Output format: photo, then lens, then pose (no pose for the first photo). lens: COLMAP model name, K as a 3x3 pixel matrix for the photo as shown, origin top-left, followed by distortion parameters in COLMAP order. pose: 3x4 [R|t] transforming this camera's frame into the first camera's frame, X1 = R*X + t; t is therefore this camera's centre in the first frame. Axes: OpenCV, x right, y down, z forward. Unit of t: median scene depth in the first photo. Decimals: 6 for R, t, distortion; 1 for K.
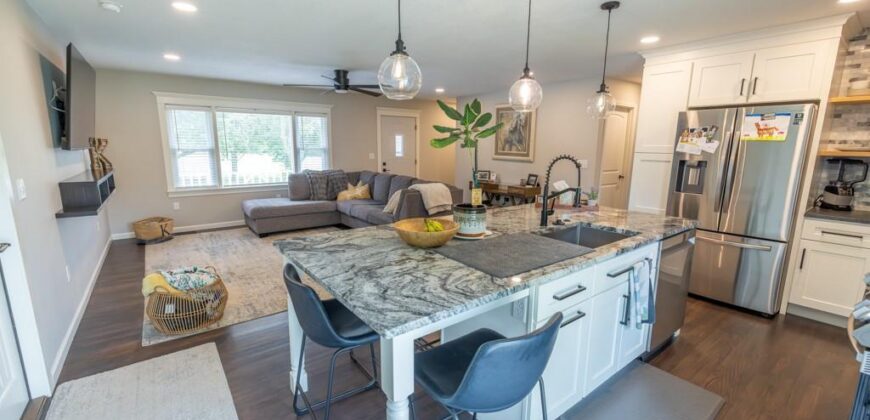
lens RADIAL K [[361.0, 0, 432.6], [0, 361.0, 208.5], [0, 0, 1]] dist [0.003649, 0.000442]
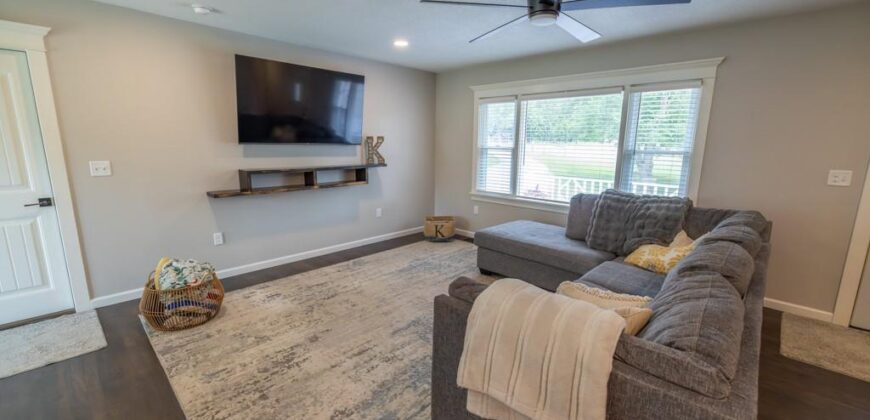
lens RADIAL K [[361.0, 0, 432.6], [0, 361.0, 208.5], [0, 0, 1]] dist [0.003649, 0.000442]
pose [[0.152637, 0.176309, -0.972428, 0.154221], [-0.183873, 0.971844, 0.147342, -0.113616], [0.971027, 0.156313, 0.180758, 0.659884]]
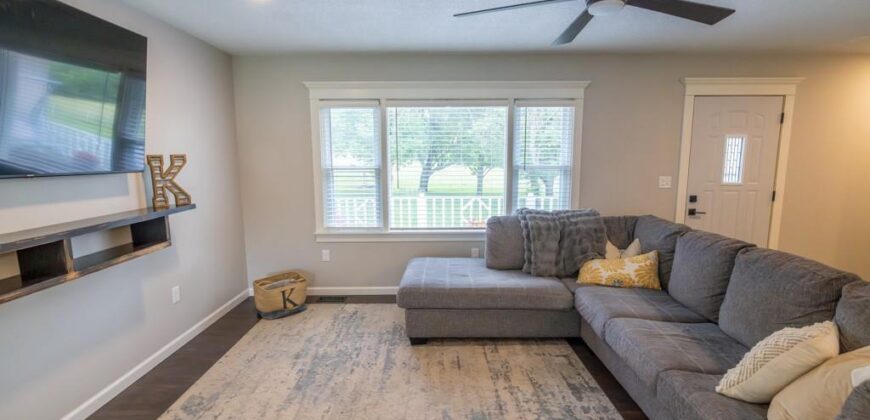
lens RADIAL K [[396.2, 0, 437.0], [0, 396.2, 210.5], [0, 0, 1]] dist [-0.012613, 0.000107]
pose [[0.797462, 0.070883, -0.599191, -0.113888], [-0.094925, 0.995447, -0.008577, -0.090499], [0.595855, 0.063718, 0.800560, 0.492957]]
